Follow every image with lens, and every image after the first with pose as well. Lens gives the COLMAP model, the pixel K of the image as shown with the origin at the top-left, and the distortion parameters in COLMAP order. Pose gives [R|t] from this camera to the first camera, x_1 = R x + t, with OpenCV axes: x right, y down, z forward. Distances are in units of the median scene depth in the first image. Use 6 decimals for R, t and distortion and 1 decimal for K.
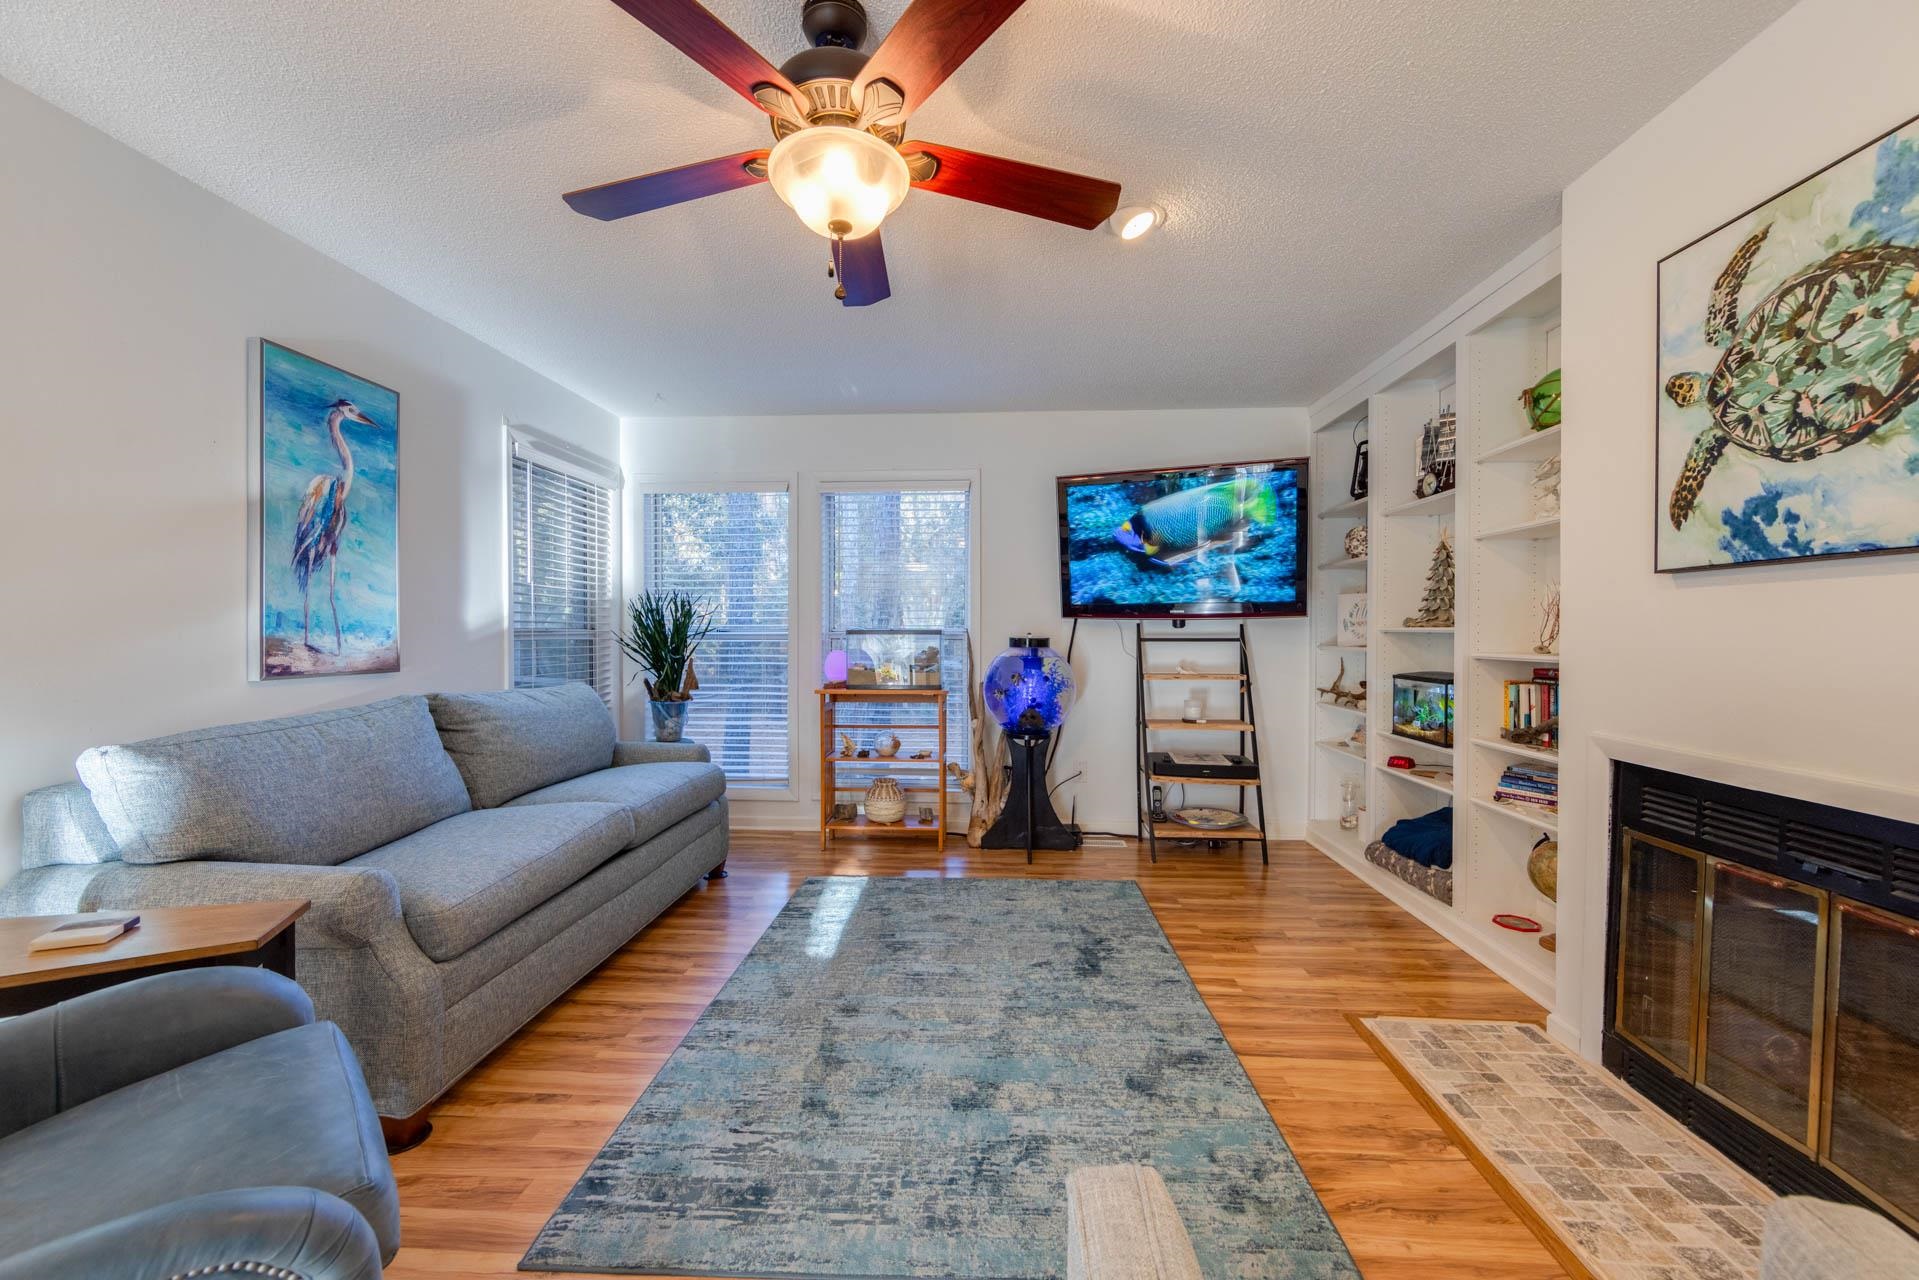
lens RADIAL K [[749.2, 0, 961.8], [0, 749.2, 642.3], [0, 0, 1]] dist [-0.001447, -0.000485]
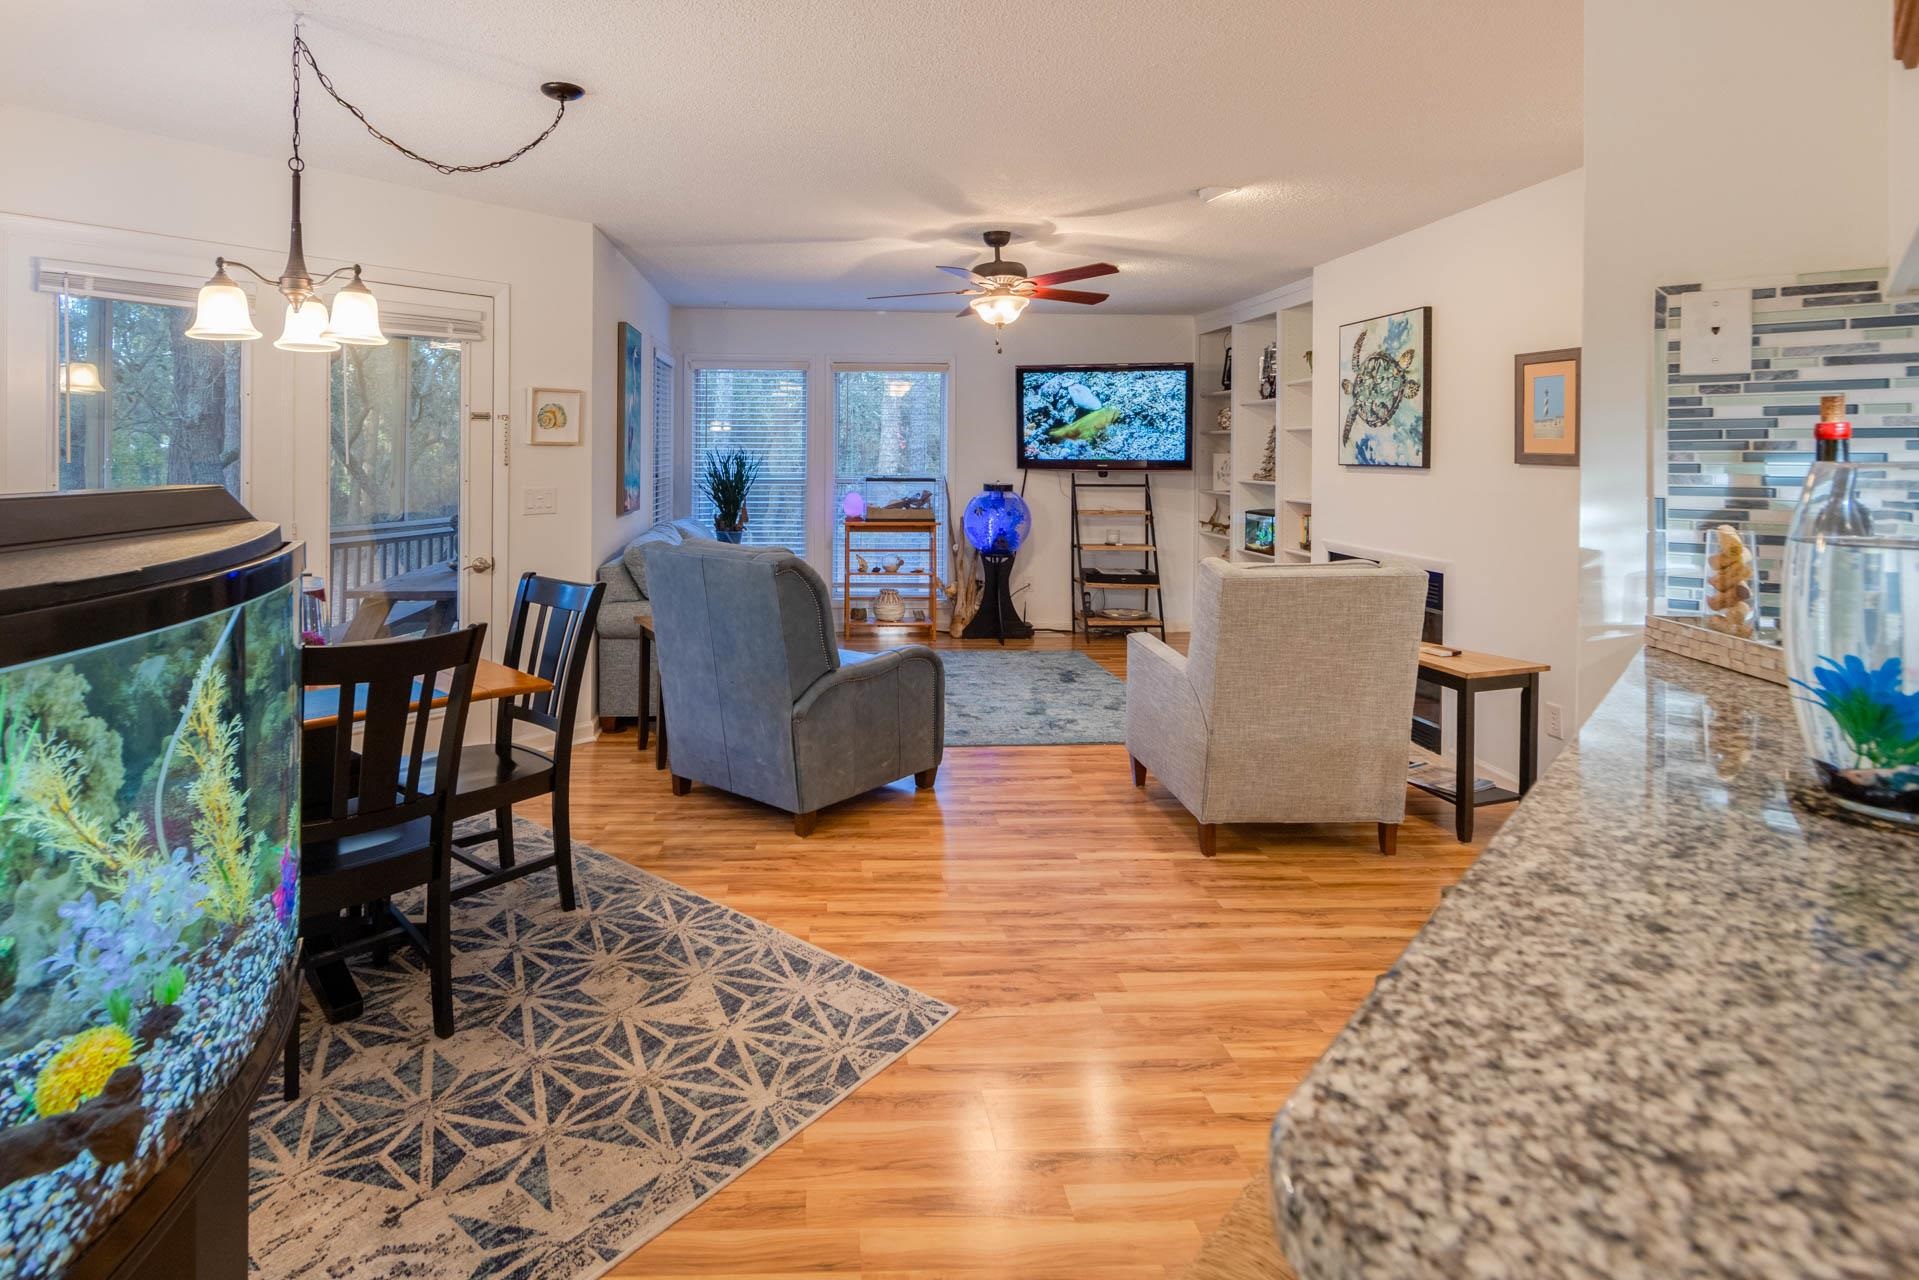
lens RADIAL K [[999.1, 0, 863.1], [0, 999.1, 467.1], [0, 0, 1]] dist [-0.006911, 0.000314]
pose [[0.994294, 0.004676, 0.106570, -0.591079], [-0.004571, 0.999989, -0.001226, -0.057614], [-0.106574, 0.000732, 0.994304, -1.338360]]
